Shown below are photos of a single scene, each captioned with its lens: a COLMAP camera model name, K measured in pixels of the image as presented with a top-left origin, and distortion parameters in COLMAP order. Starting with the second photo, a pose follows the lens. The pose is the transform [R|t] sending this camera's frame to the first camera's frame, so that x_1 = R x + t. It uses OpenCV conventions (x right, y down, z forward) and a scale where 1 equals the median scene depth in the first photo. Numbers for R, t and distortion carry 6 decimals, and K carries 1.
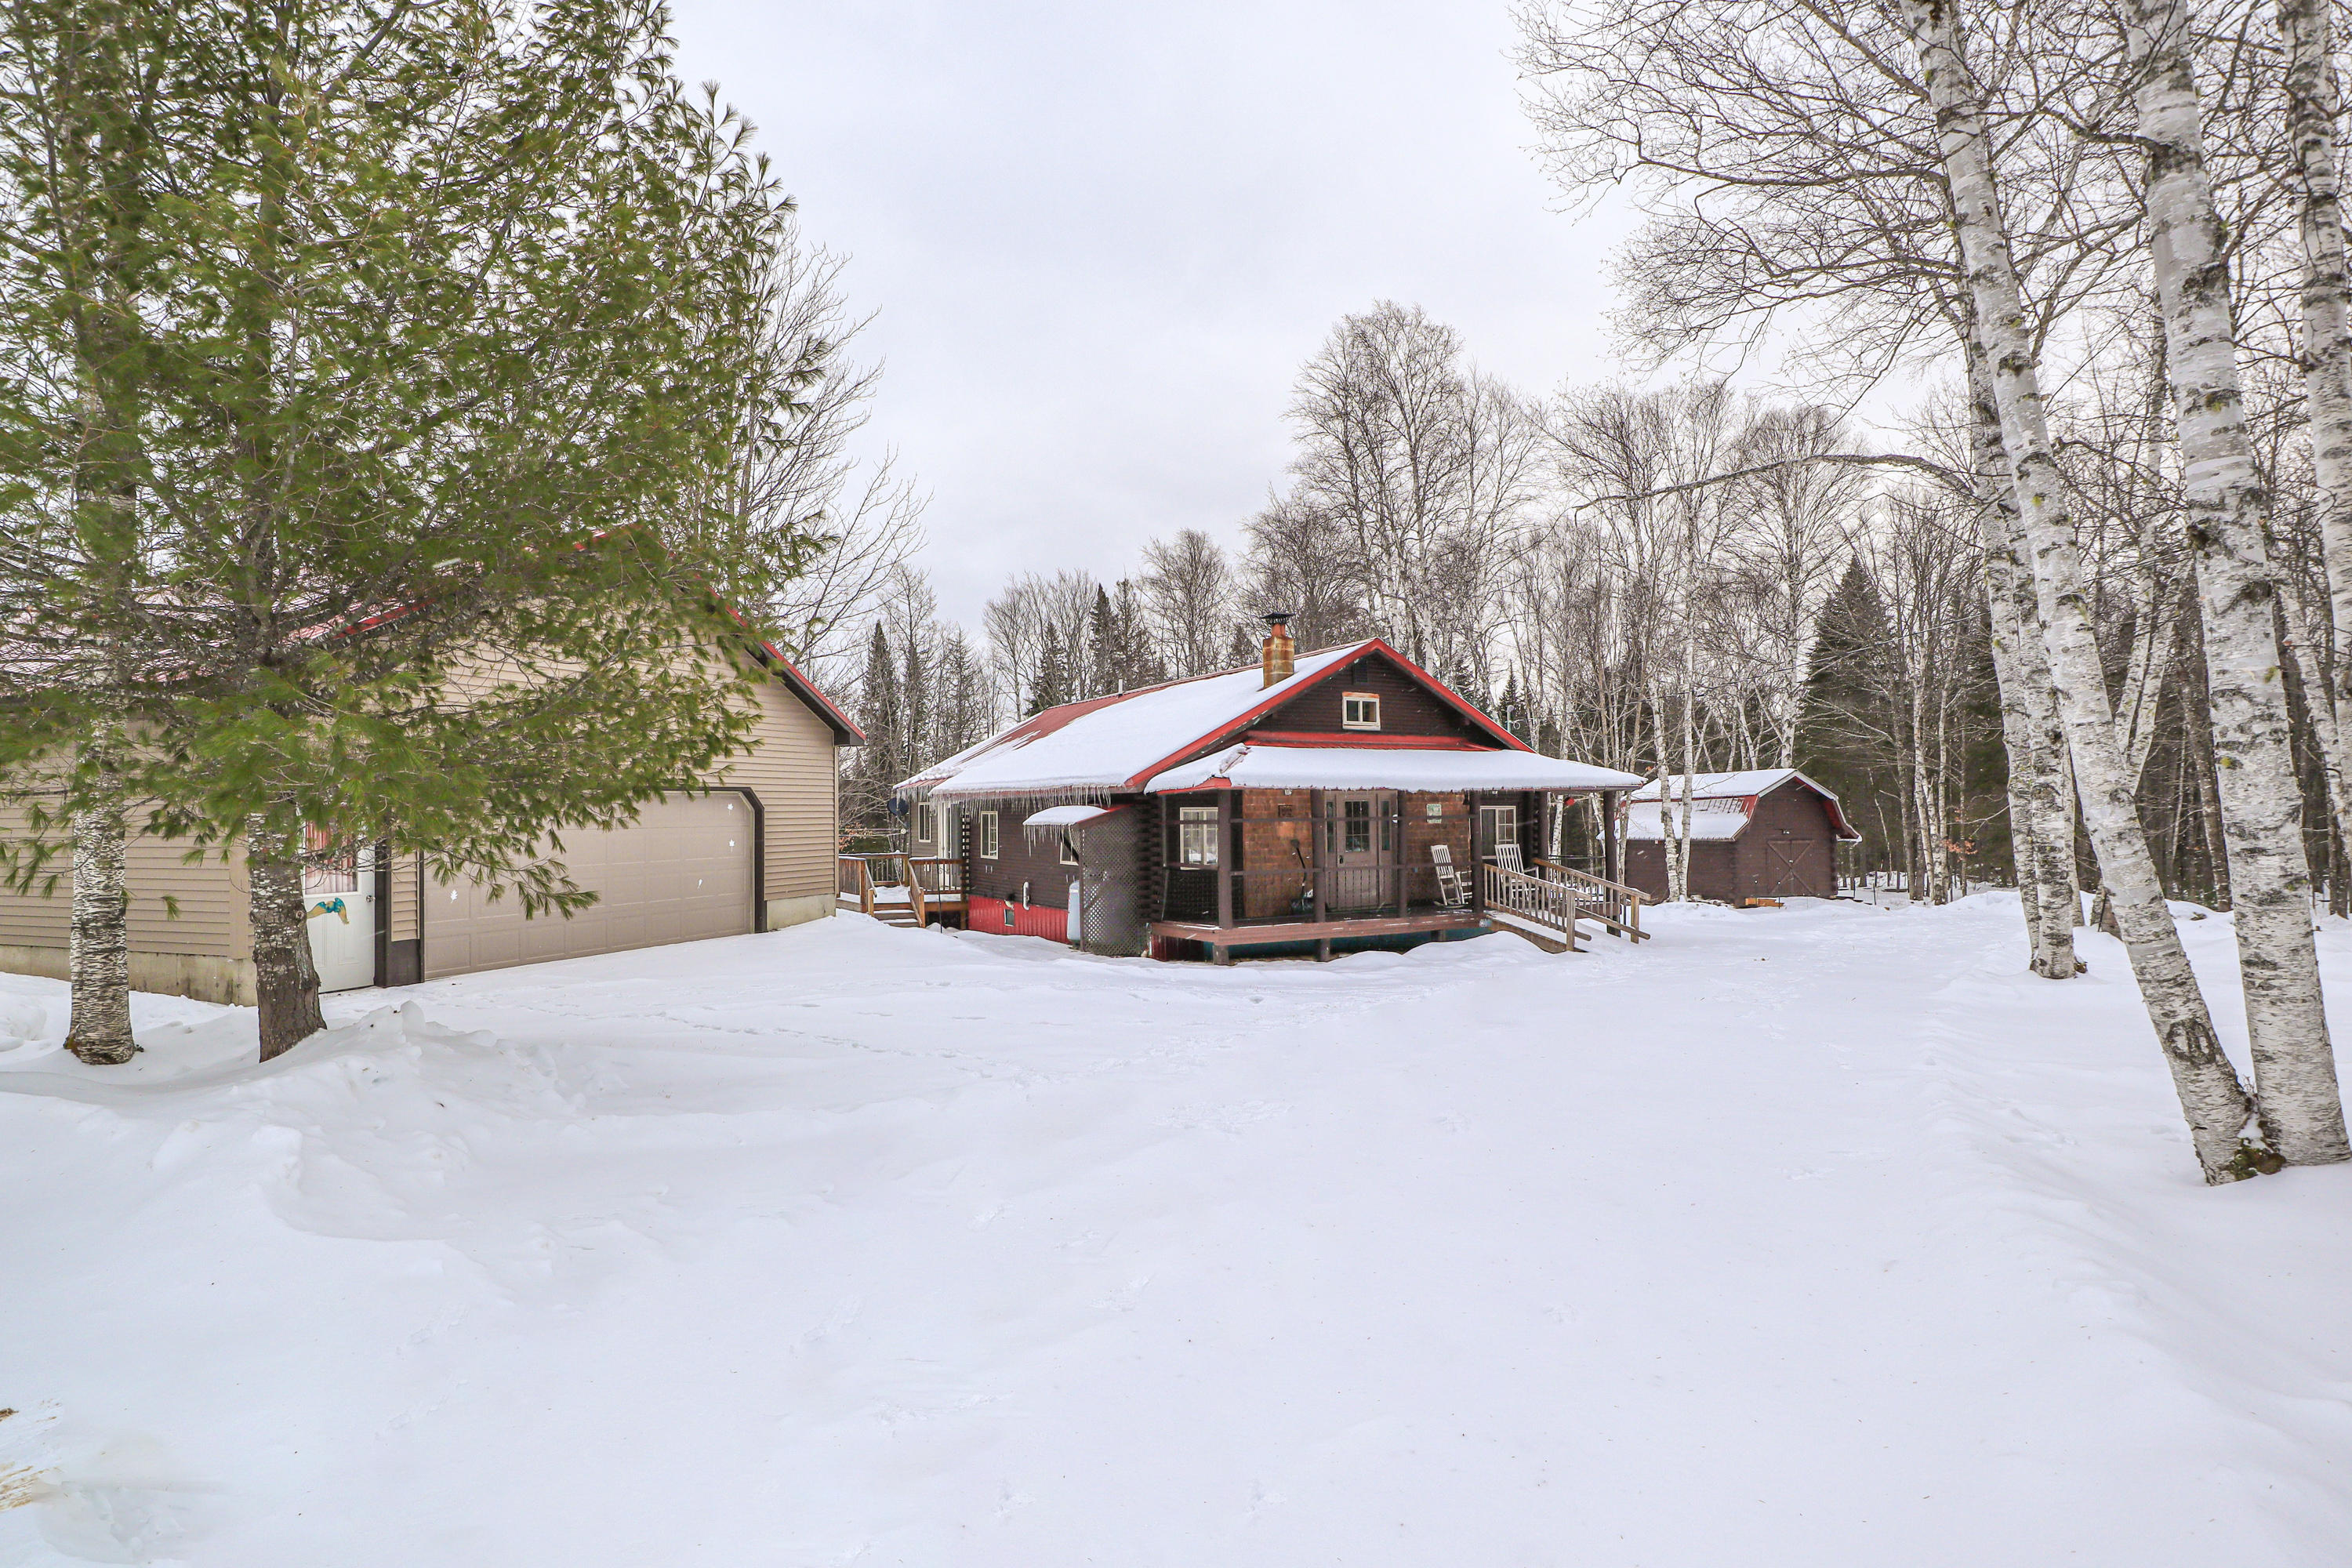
lens RADIAL K [[1199.0, 0, 1176.0], [0, 1199.0, 784.0], [0, 0, 1]] dist [-0.025517, 0.001293]
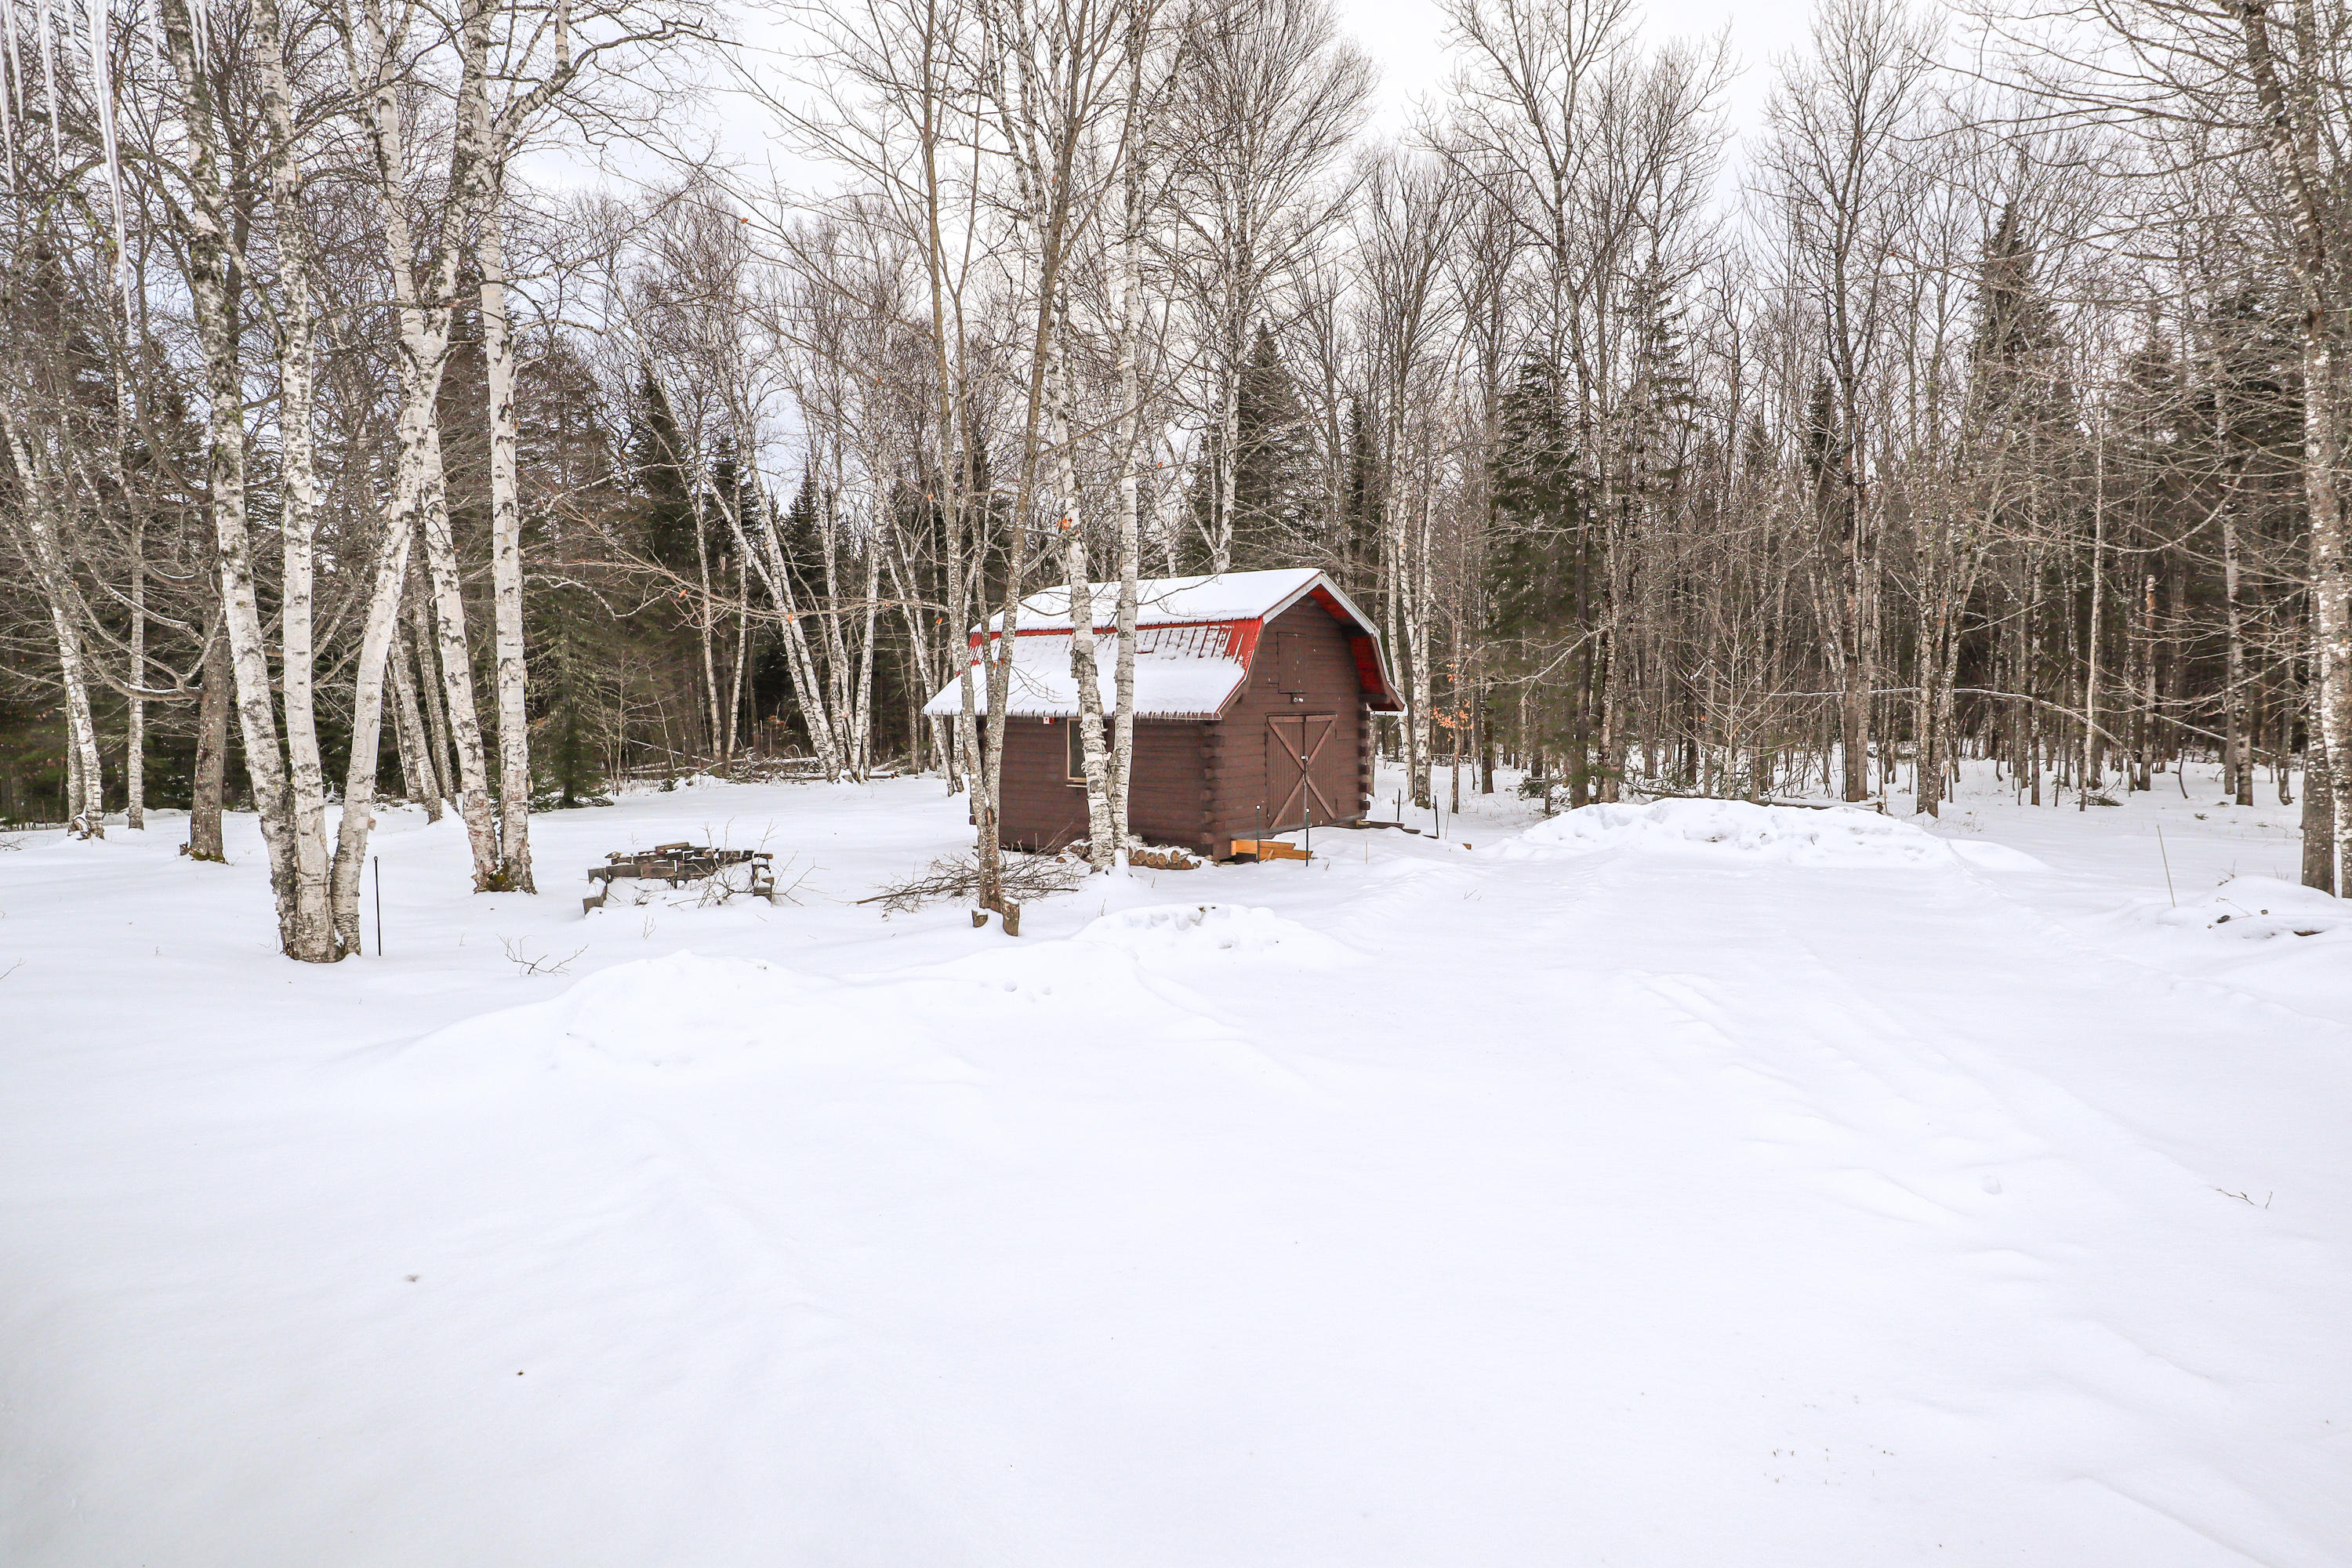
lens RADIAL K [[1258.5, 0, 1177.0], [0, 1258.5, 780.5], [0, 0, 1]] dist [-0.044595, 0.015481]
pose [[0.857721, -0.037259, 0.512763, 0.296034], [-0.018957, 0.994400, 0.103965, 0.030868], [-0.513765, -0.098893, 0.852212, 0.848648]]
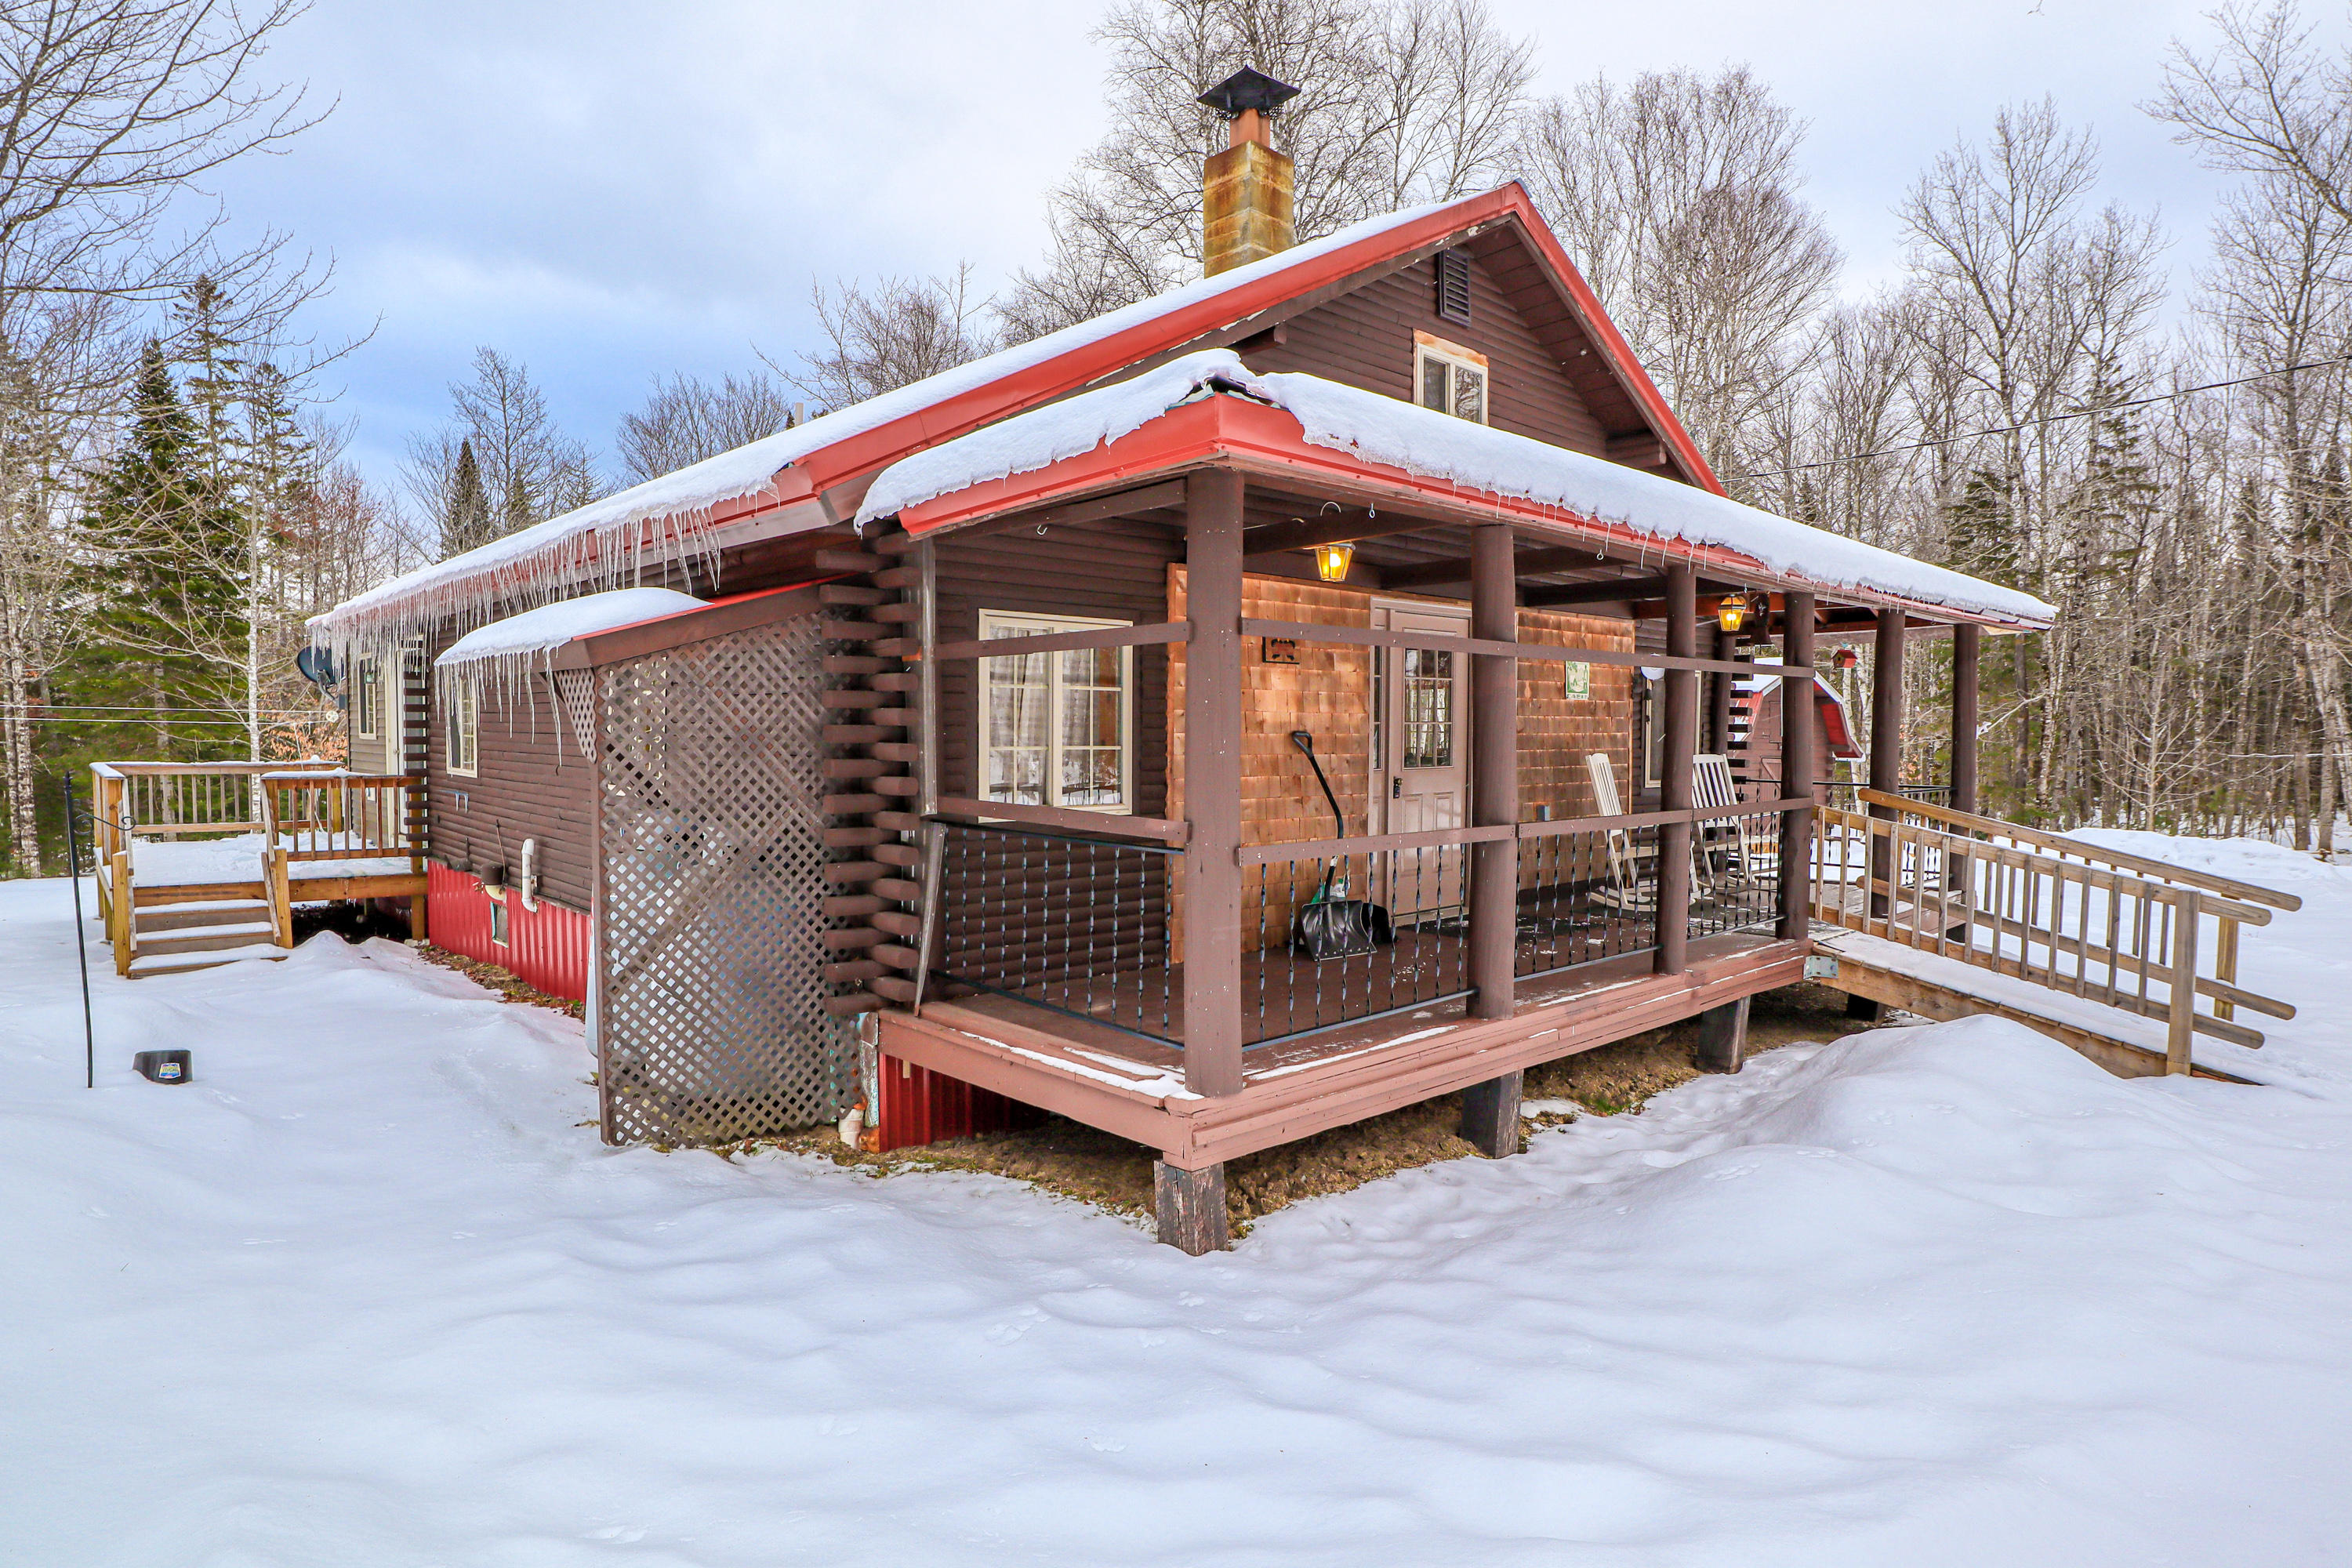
lens RADIAL K [[1260.4, 0, 1176.0], [0, 1260.4, 784.0], [0, 0, 1]] dist [-0.016350, 0.000444]
pose [[0.974717, 0.006618, 0.223343, -0.013447], [-0.022077, 0.997523, 0.066792, 0.029753], [-0.222348, -0.070034, 0.972449, 0.504070]]
